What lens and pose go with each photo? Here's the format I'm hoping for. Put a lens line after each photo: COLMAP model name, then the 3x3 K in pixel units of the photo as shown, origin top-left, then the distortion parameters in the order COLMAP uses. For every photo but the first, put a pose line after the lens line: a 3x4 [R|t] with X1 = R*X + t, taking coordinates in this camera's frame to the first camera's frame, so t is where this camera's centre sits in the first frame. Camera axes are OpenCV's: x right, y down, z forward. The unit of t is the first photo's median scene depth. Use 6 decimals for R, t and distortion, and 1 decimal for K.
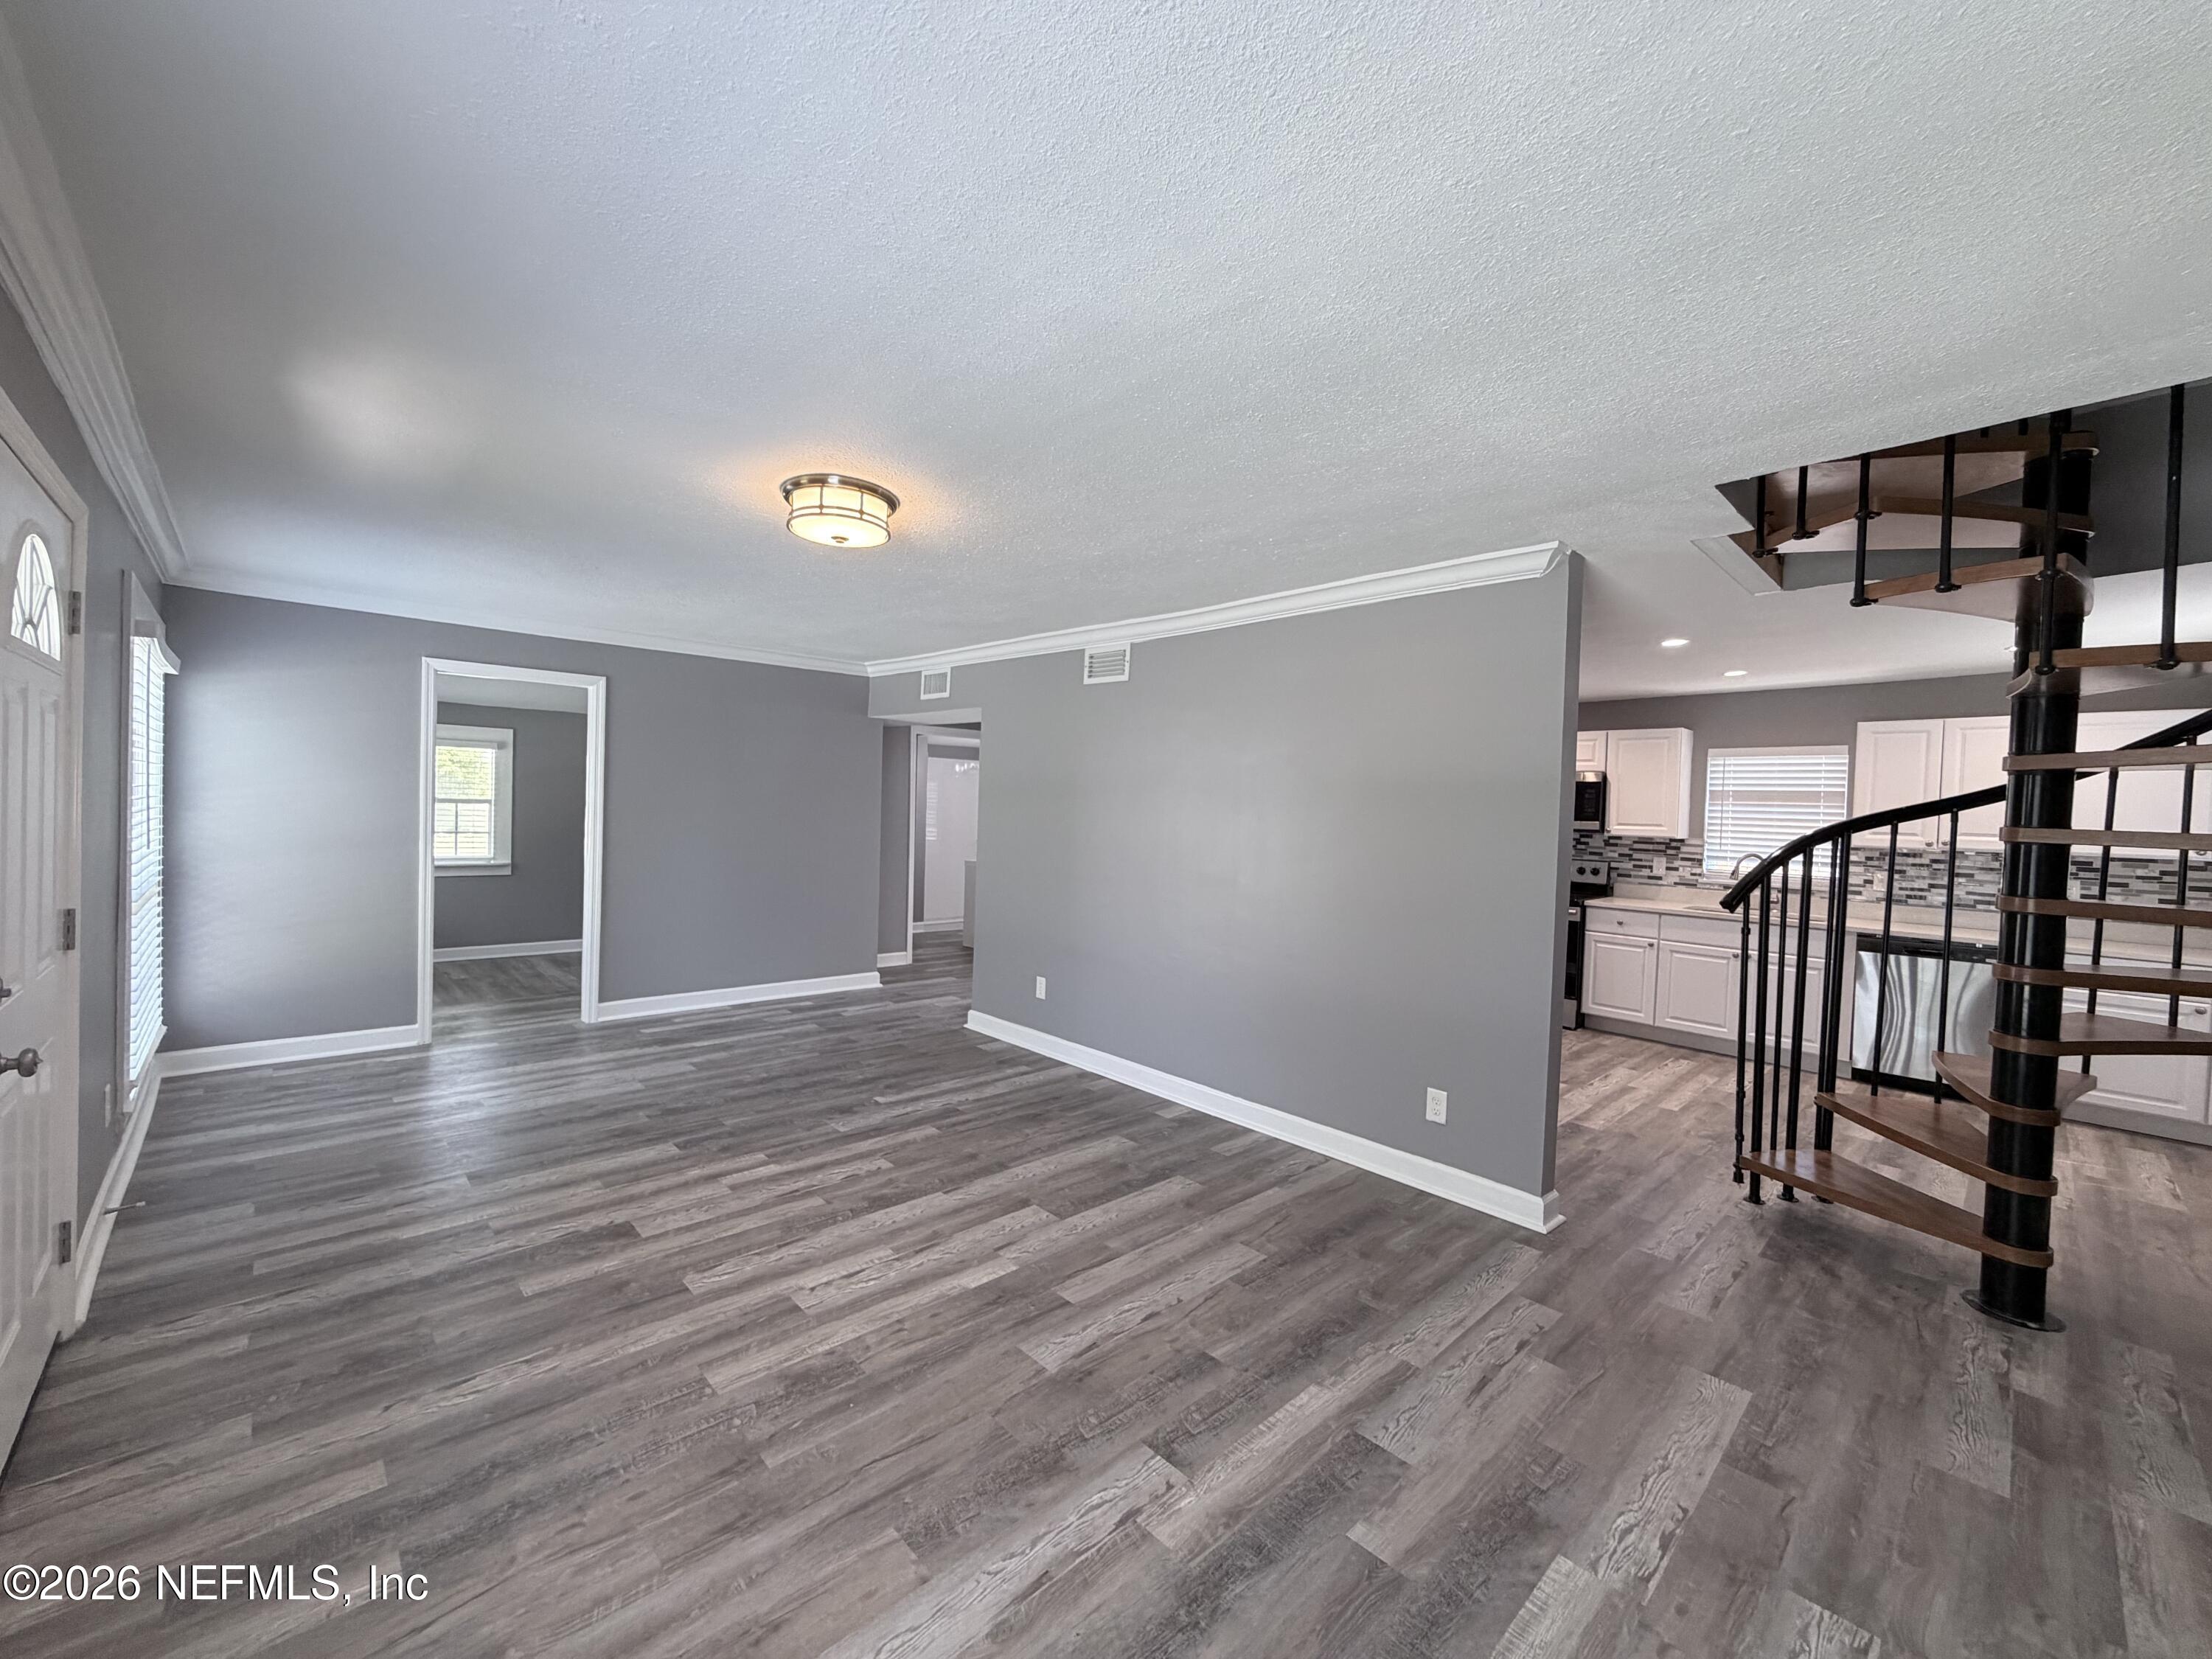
lens RADIAL K [[875.0, 0, 1092.8], [0, 875.0, 825.9], [0, 0, 1]] dist [0.001963, -0.000222]
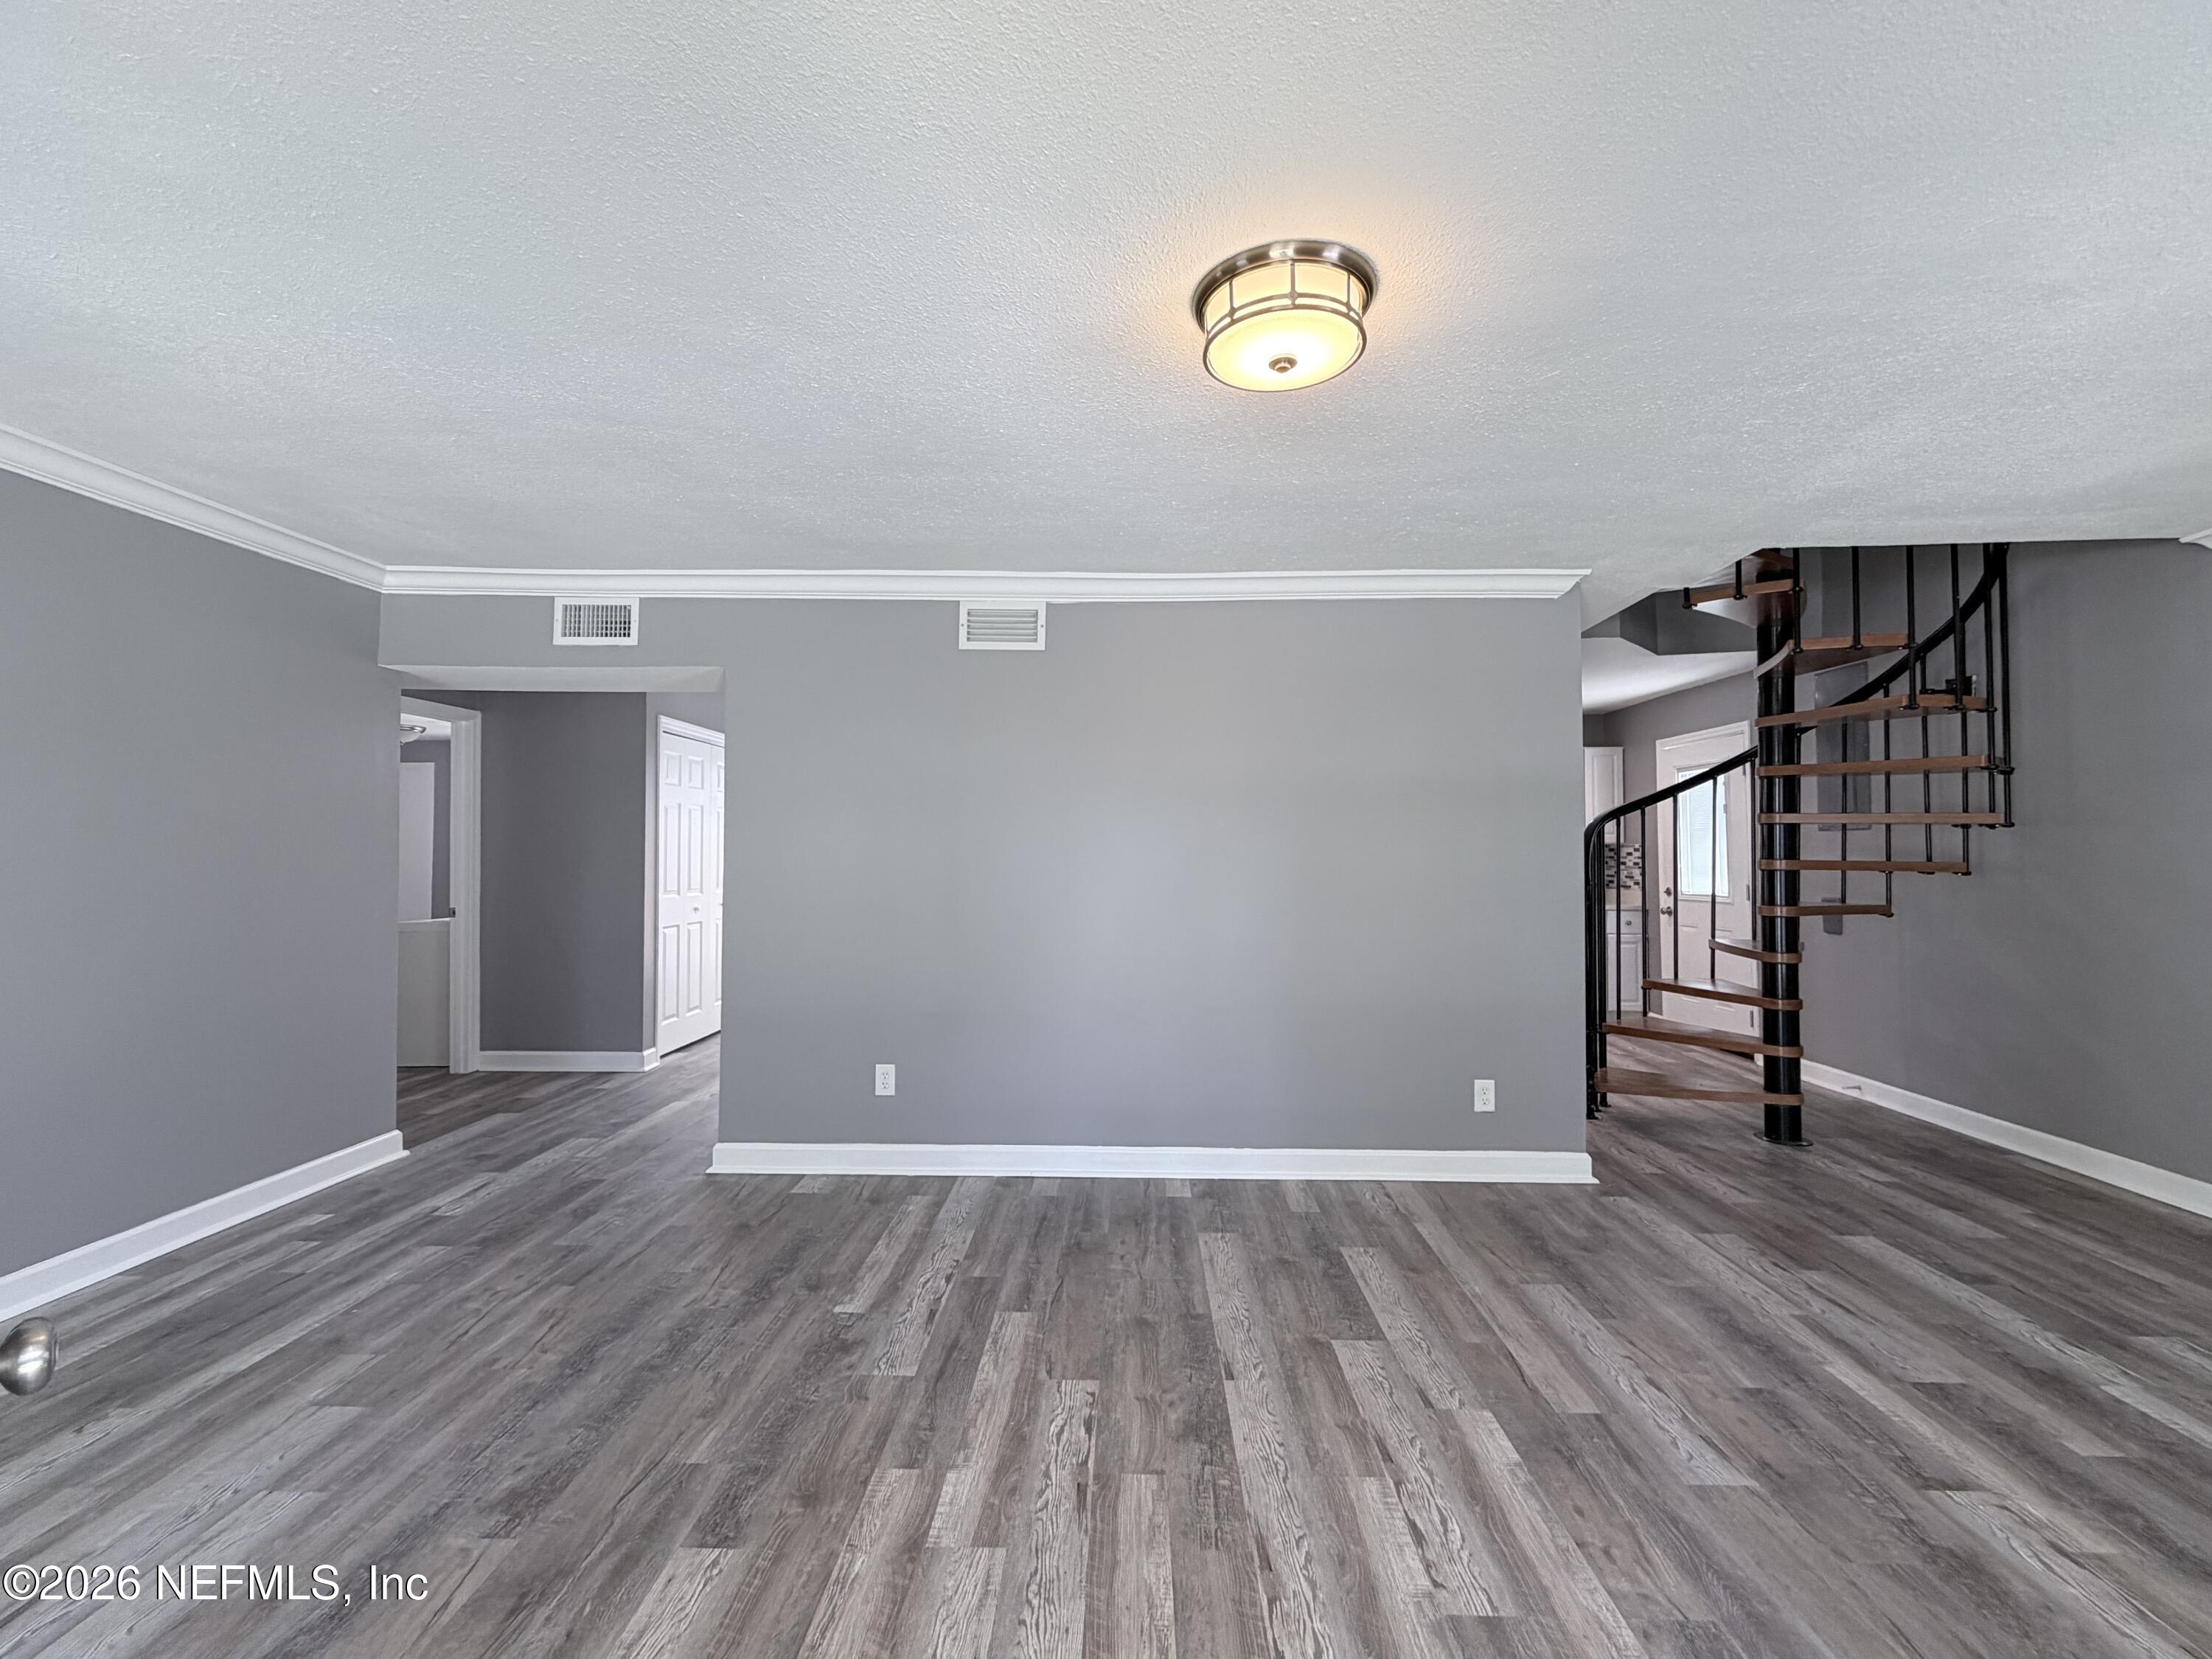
lens RADIAL K [[957.2, 0, 1104.8], [0, 957.2, 828.3], [0, 0, 1]] dist [0.001827, -0.000597]
pose [[0.706233, -0.016309, 0.707792, -0.769986], [0.037312, 0.999203, -0.014206, 0.006195], [-0.706996, 0.036442, 0.706278, 0.552234]]
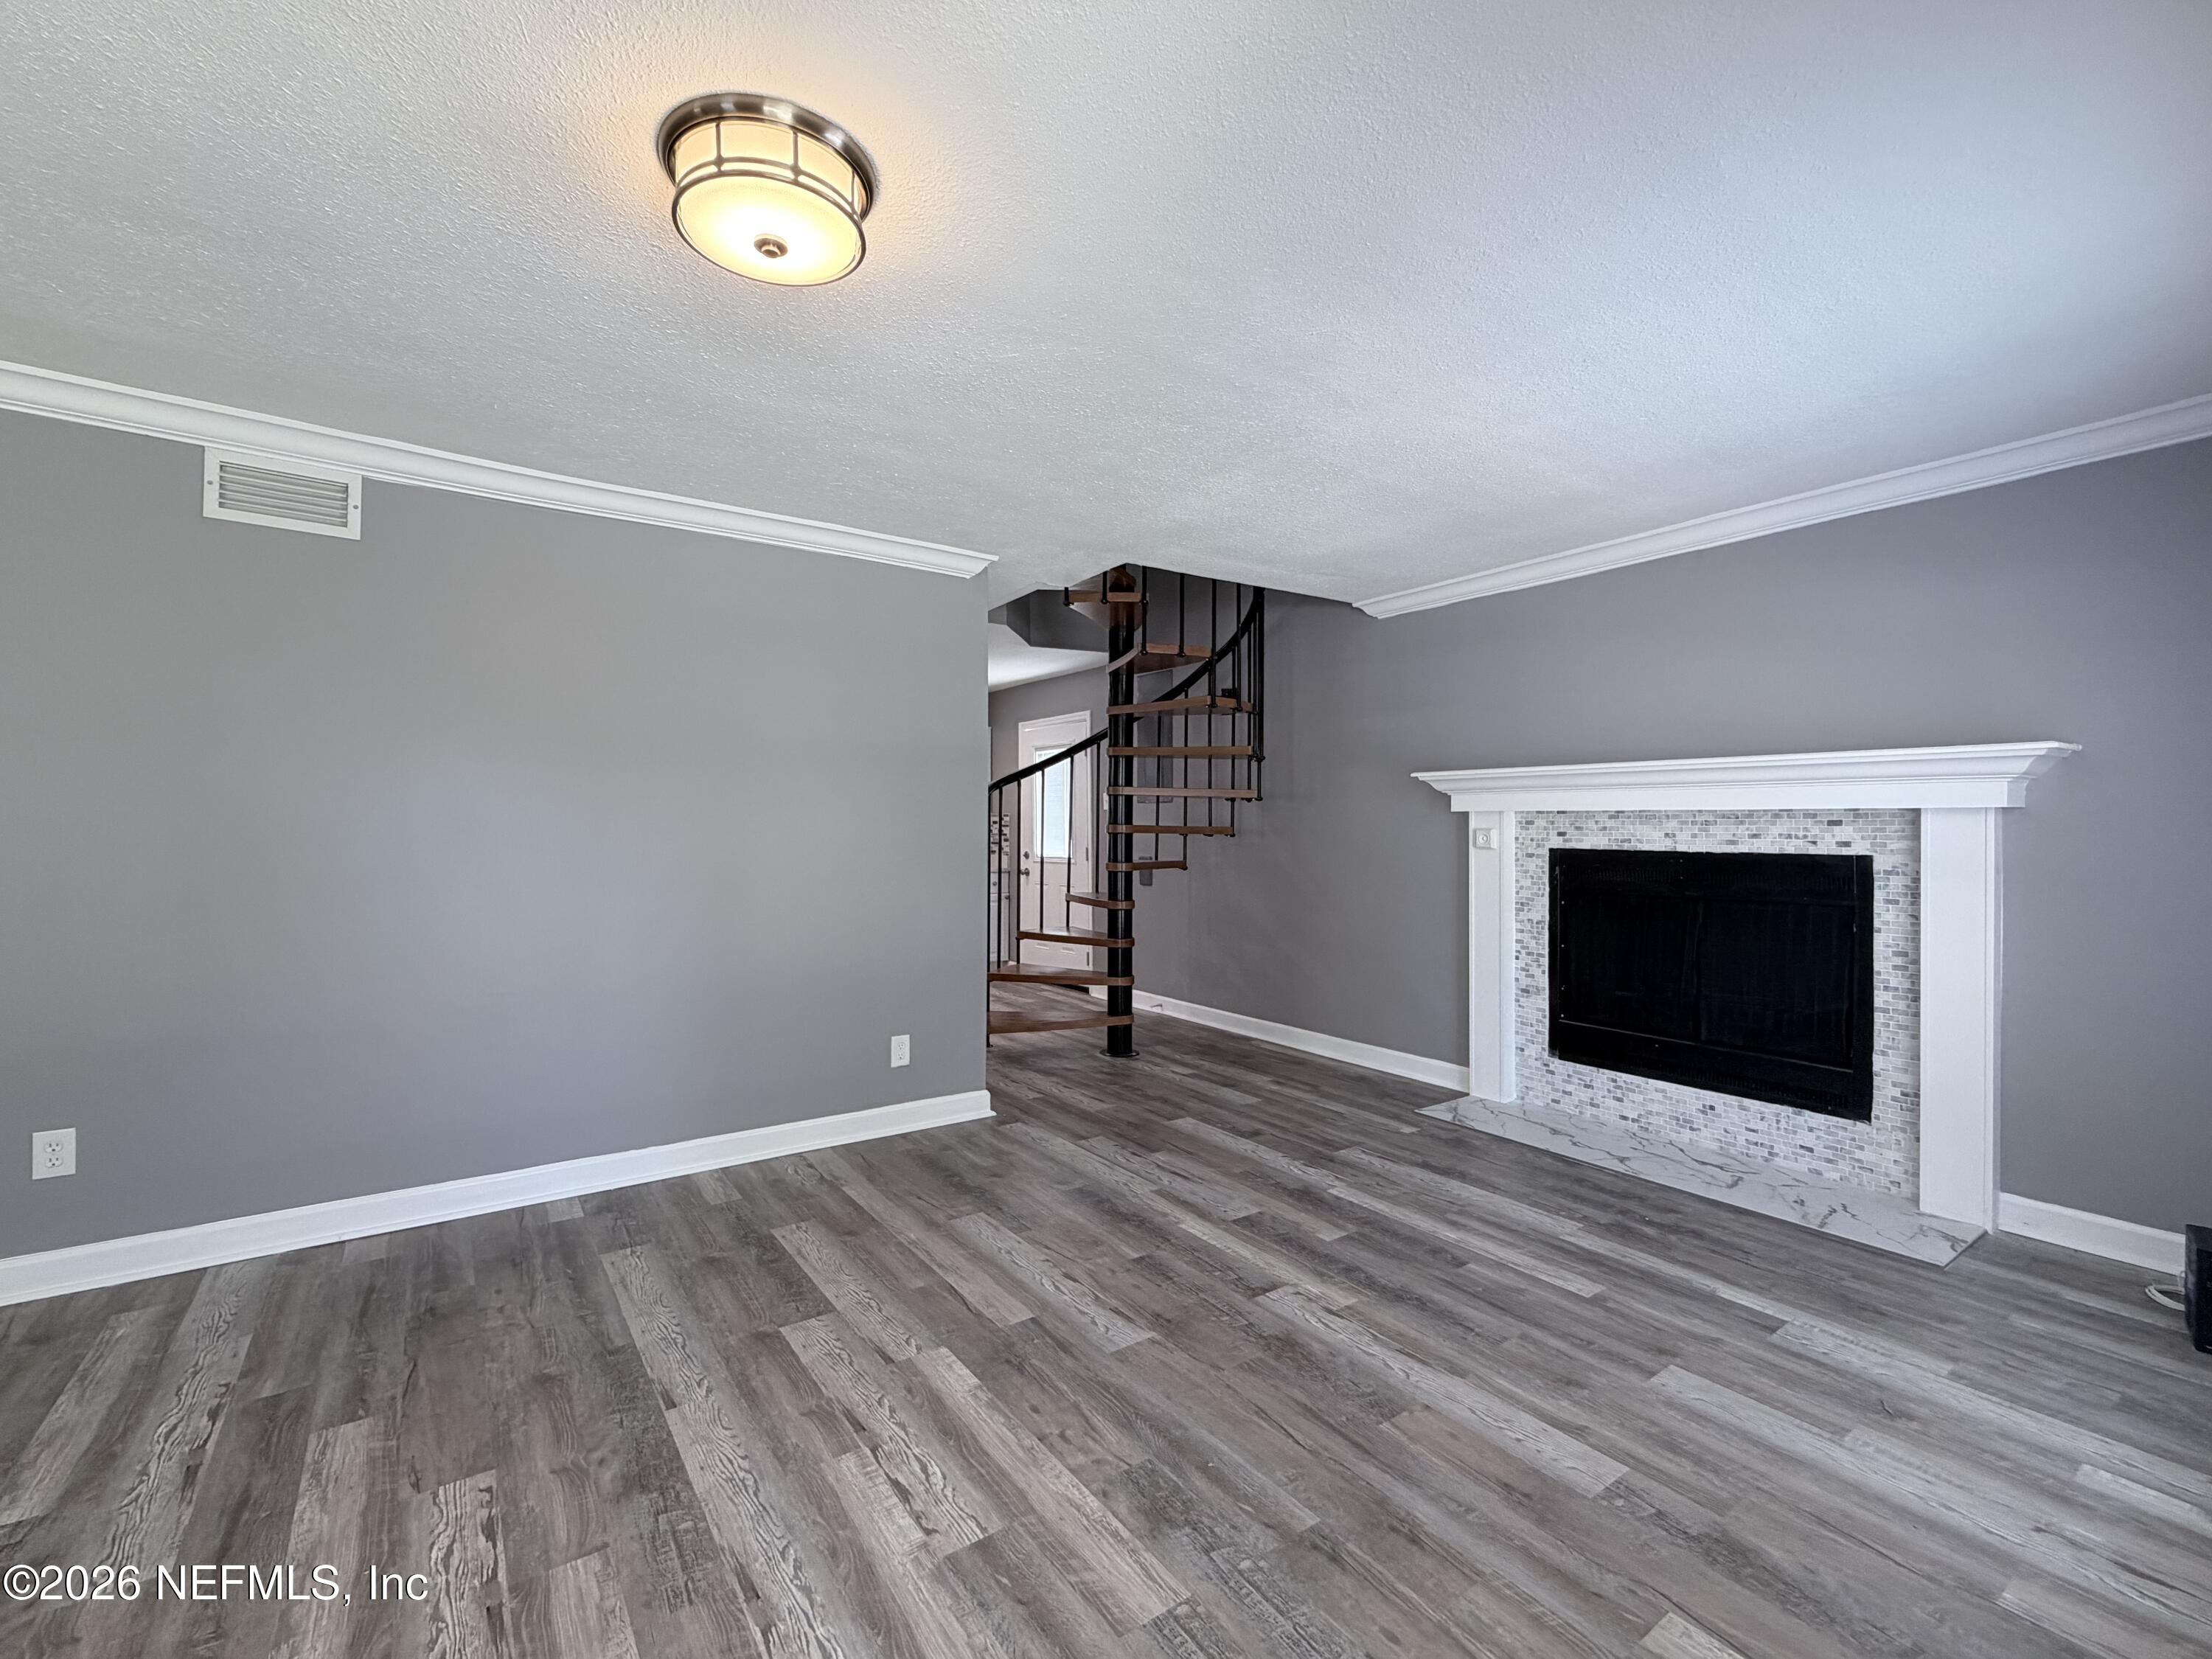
lens RADIAL K [[957.2, 0, 1102.2], [0, 957.2, 829.9], [0, 0, 1]] dist [0.001827, -0.000597]
pose [[0.141262, -0.037566, 0.989259, -0.769958], [0.020384, 0.999178, 0.035032, 0.017531], [-0.989762, 0.015217, 0.141912, 0.637150]]
